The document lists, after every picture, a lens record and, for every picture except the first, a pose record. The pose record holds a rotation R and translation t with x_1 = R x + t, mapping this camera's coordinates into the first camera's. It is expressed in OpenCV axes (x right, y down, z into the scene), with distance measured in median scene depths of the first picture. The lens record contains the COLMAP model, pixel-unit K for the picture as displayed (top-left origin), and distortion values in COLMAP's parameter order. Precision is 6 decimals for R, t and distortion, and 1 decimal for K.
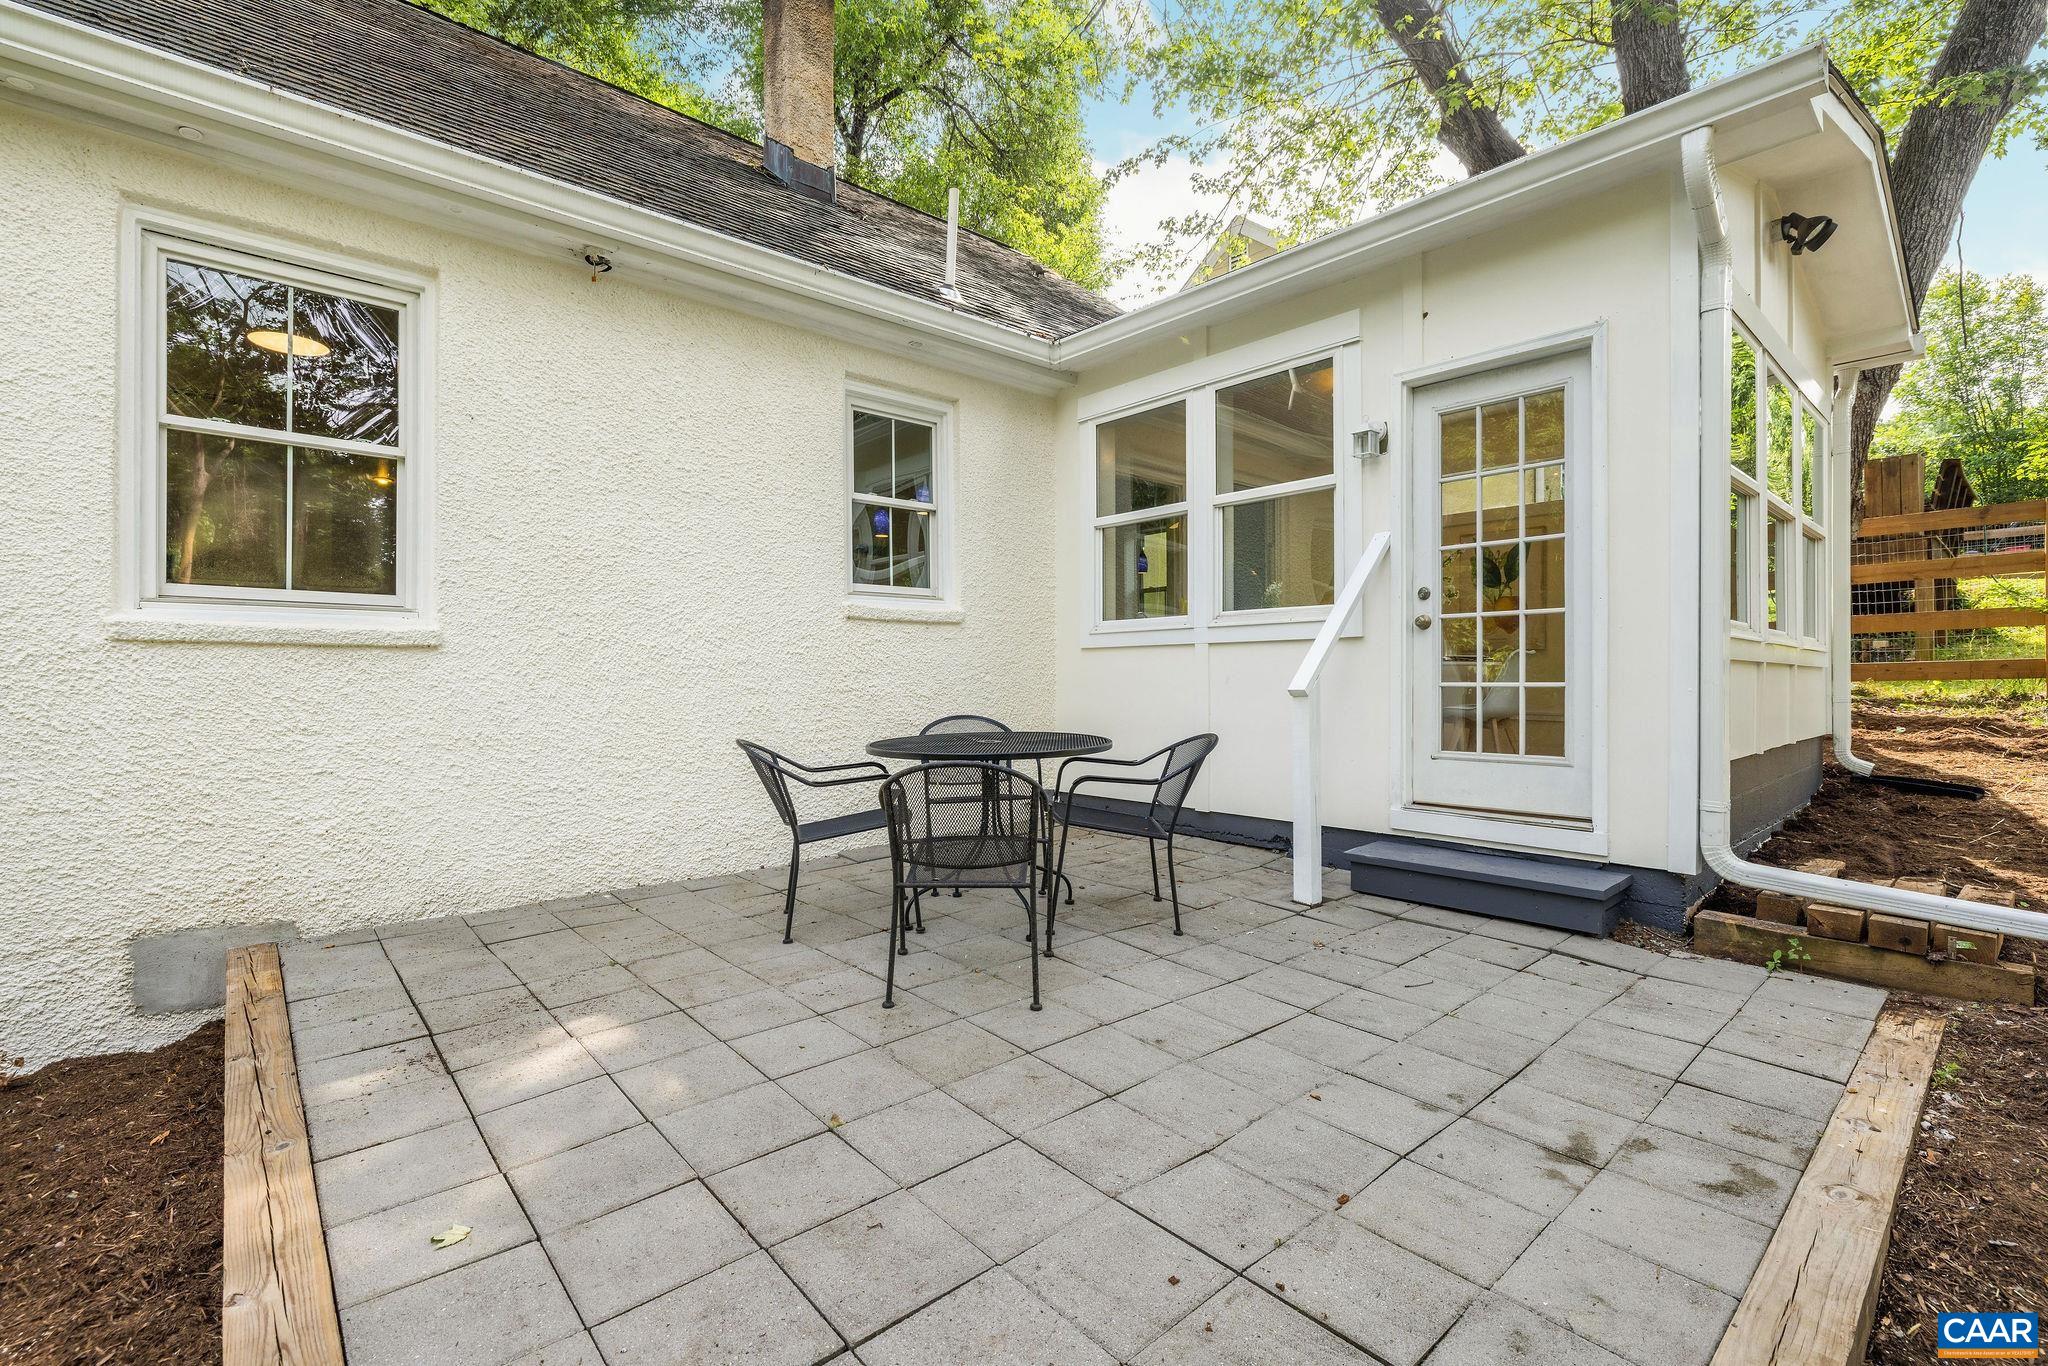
lens RADIAL K [[913.1, 0, 1027.8], [0, 913.1, 678.8], [0, 0, 1]] dist [-0.017341, -0.000172]
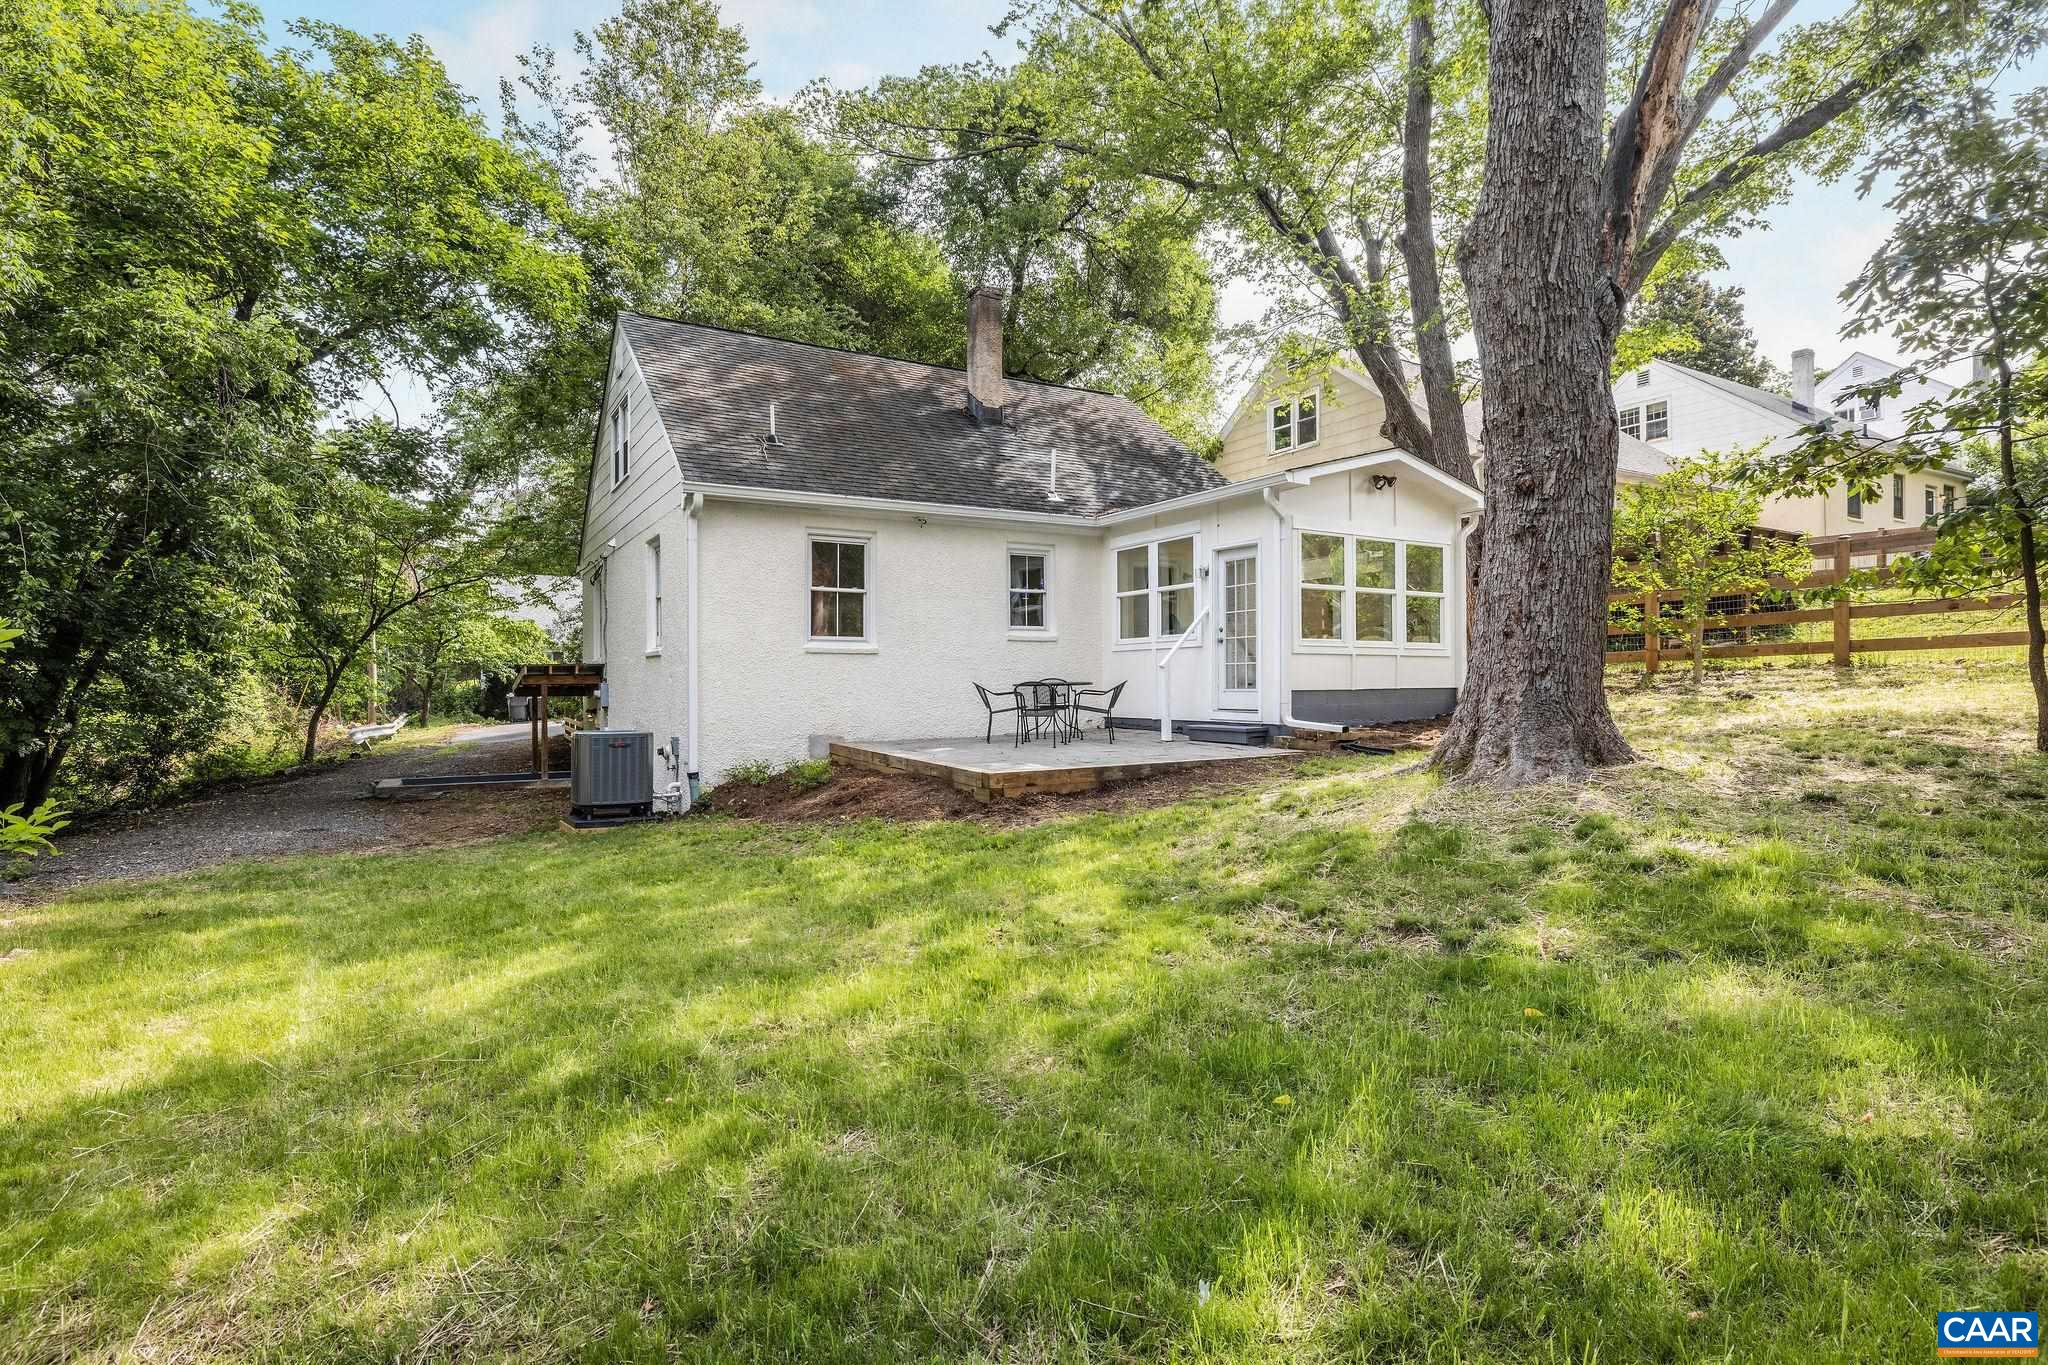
lens RADIAL K [[1051.4, 0, 1022.2], [0, 1051.4, 685.1], [0, 0, 1]] dist [0.000248, 0.000003]
pose [[0.980425, -0.003596, -0.196859, 0.450619], [0.002467, 0.999979, -0.005979, 0.079353], [0.196877, 0.005376, 0.980414, -2.011198]]
